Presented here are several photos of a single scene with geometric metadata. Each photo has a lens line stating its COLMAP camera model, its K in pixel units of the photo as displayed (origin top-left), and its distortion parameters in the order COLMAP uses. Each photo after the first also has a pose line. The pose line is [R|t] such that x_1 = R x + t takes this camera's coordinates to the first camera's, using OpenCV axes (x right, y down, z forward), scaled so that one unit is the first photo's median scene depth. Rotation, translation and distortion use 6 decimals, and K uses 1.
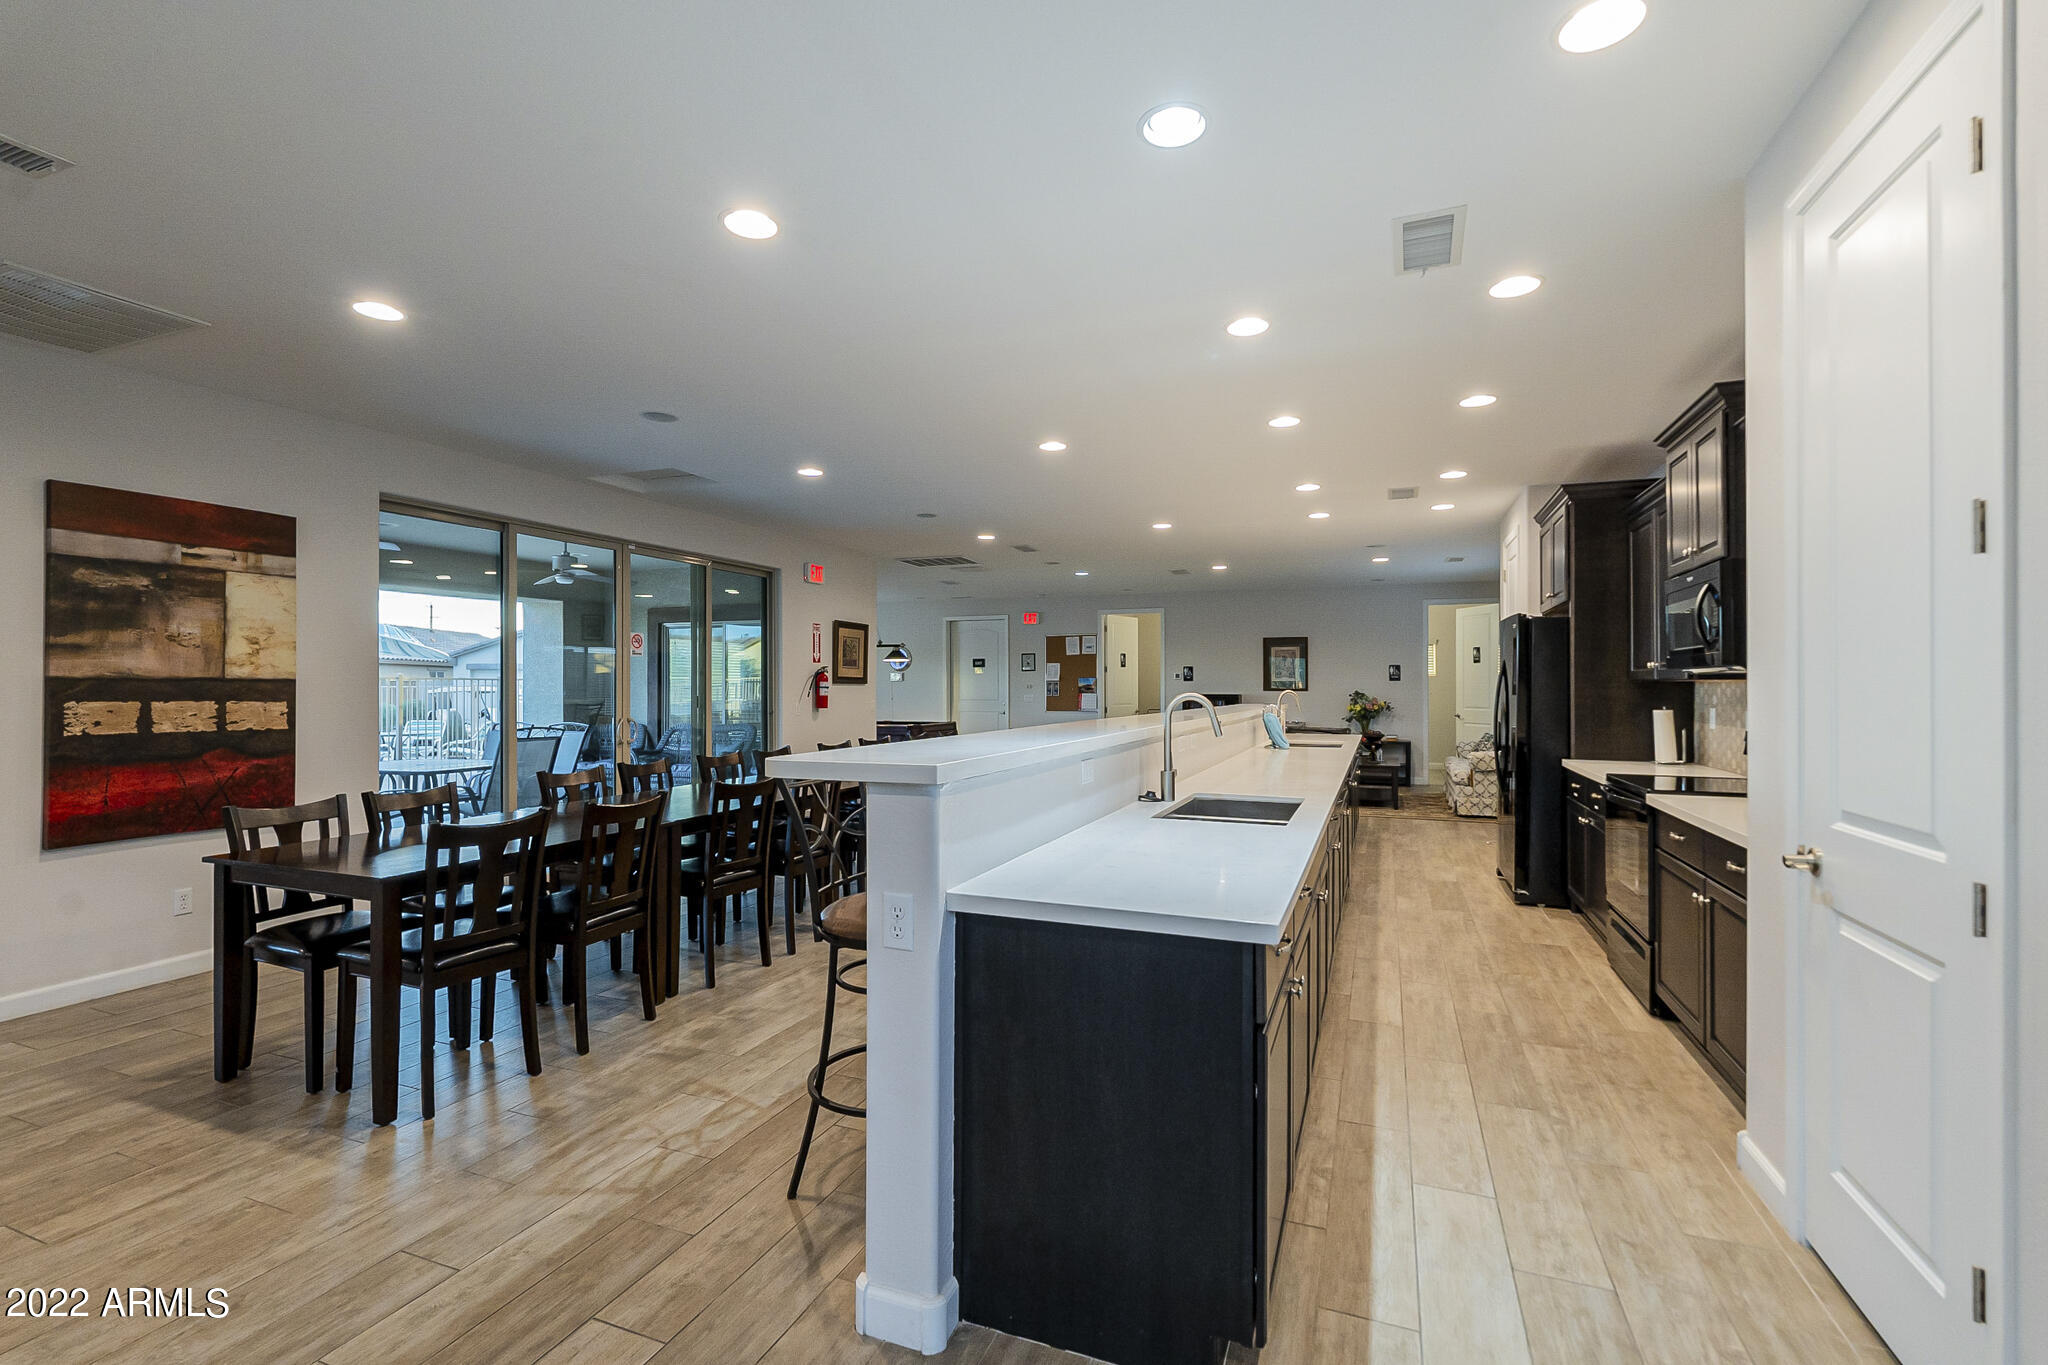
lens RADIAL K [[918.3, 0, 1024.0], [0, 918.3, 682.5], [0, 0, 1]] dist [-0.002602, -0.000410]
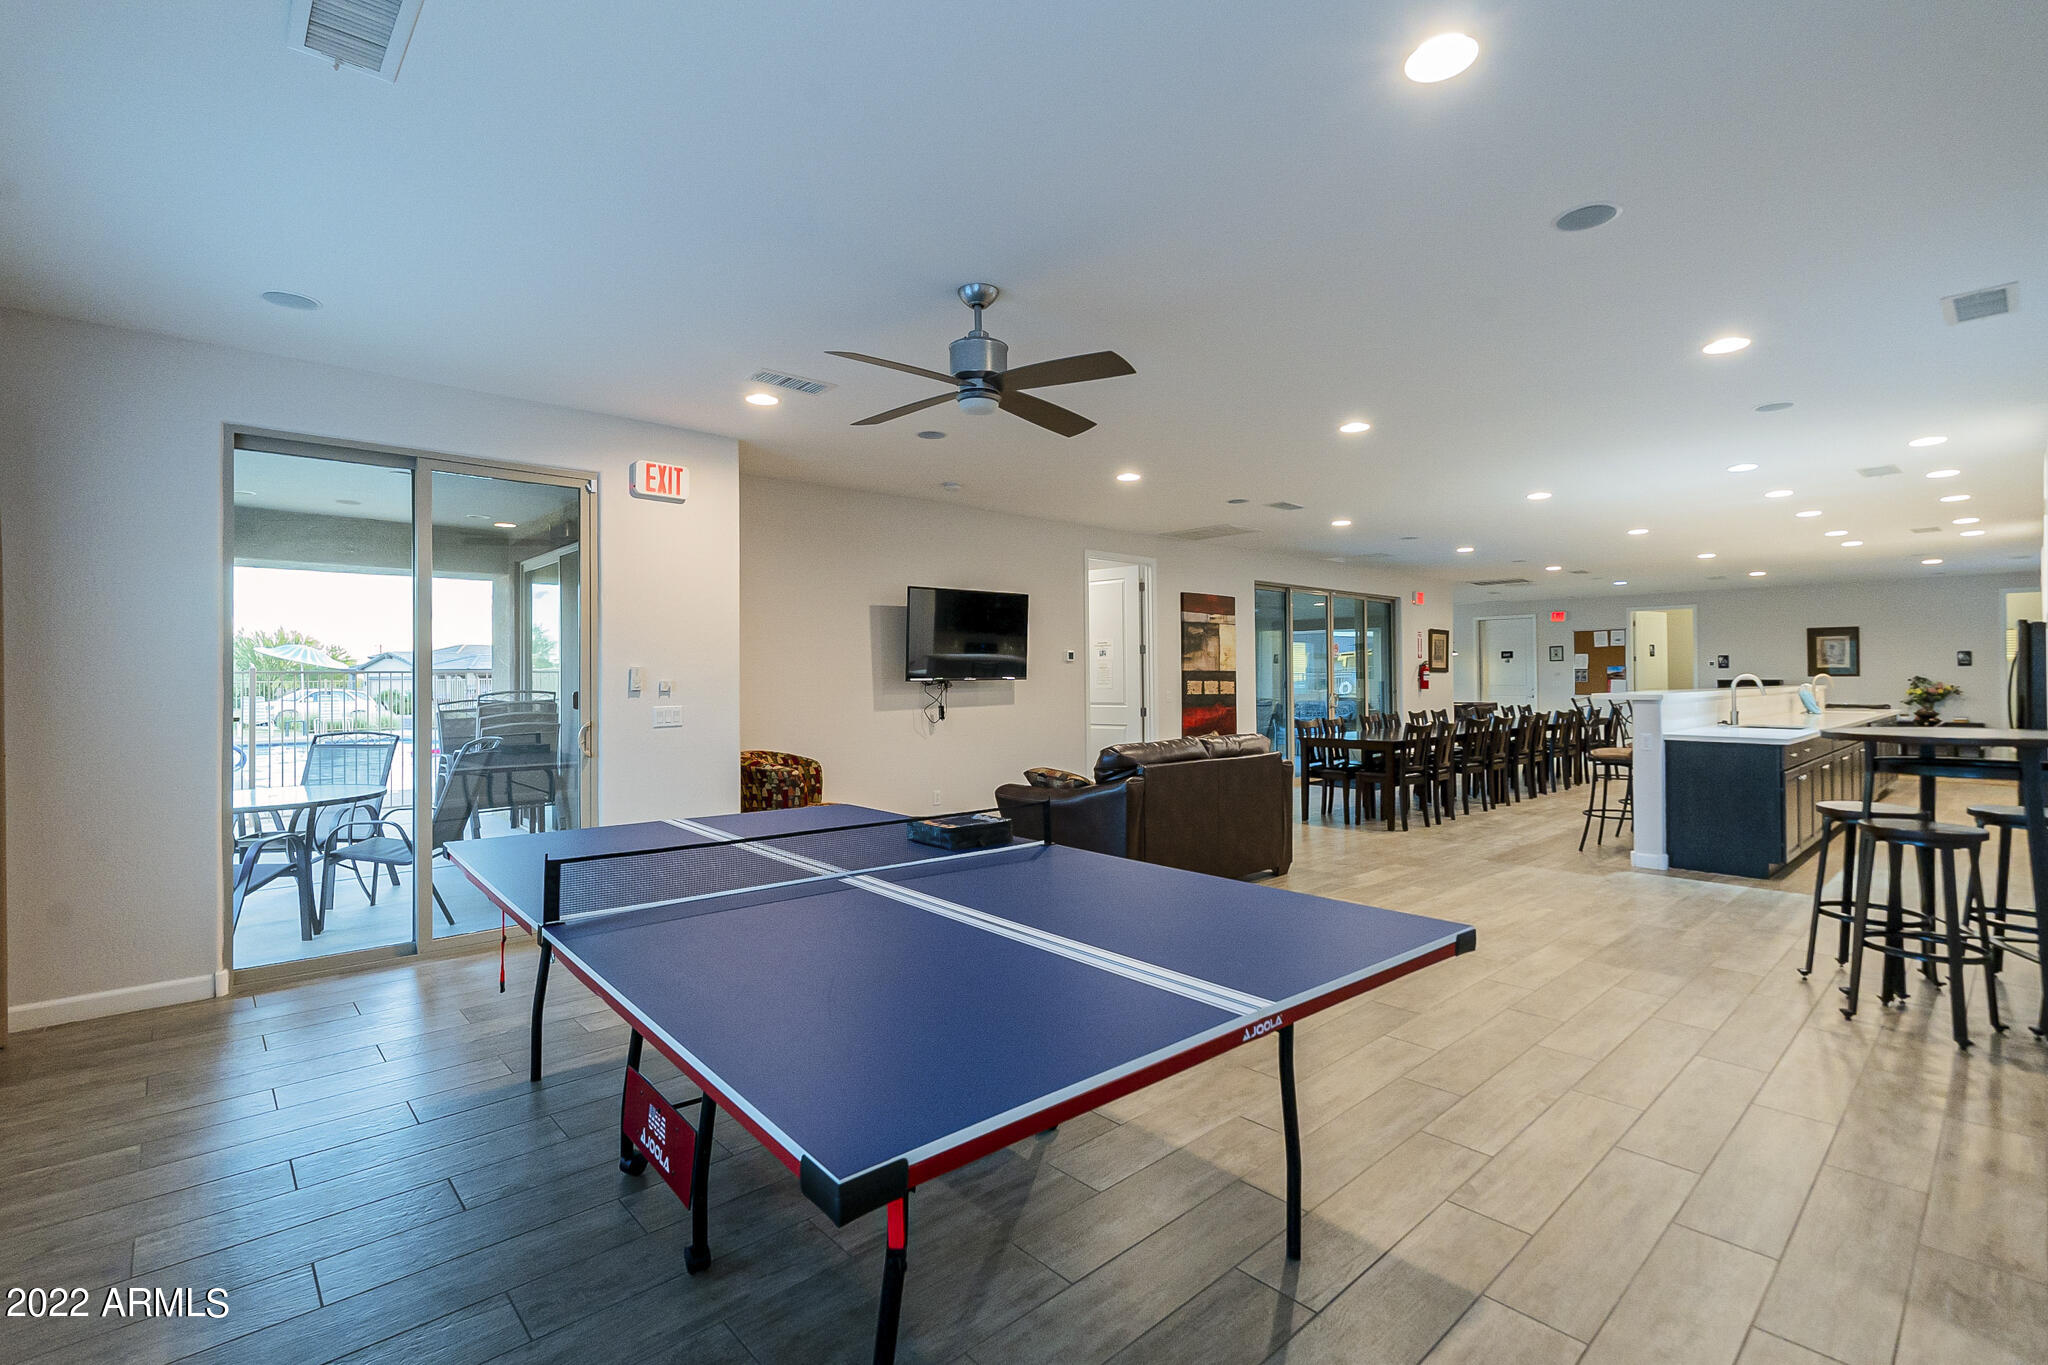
lens RADIAL K [[918.3, 0, 1024.0], [0, 918.3, 682.5], [0, 0, 1]] dist [-0.002602, -0.000410]
pose [[0.895613, -0.003050, -0.444823, -0.140608], [0.007388, 0.999941, 0.008018, 0.001026], [0.444772, -0.010467, 0.895583, -0.612826]]
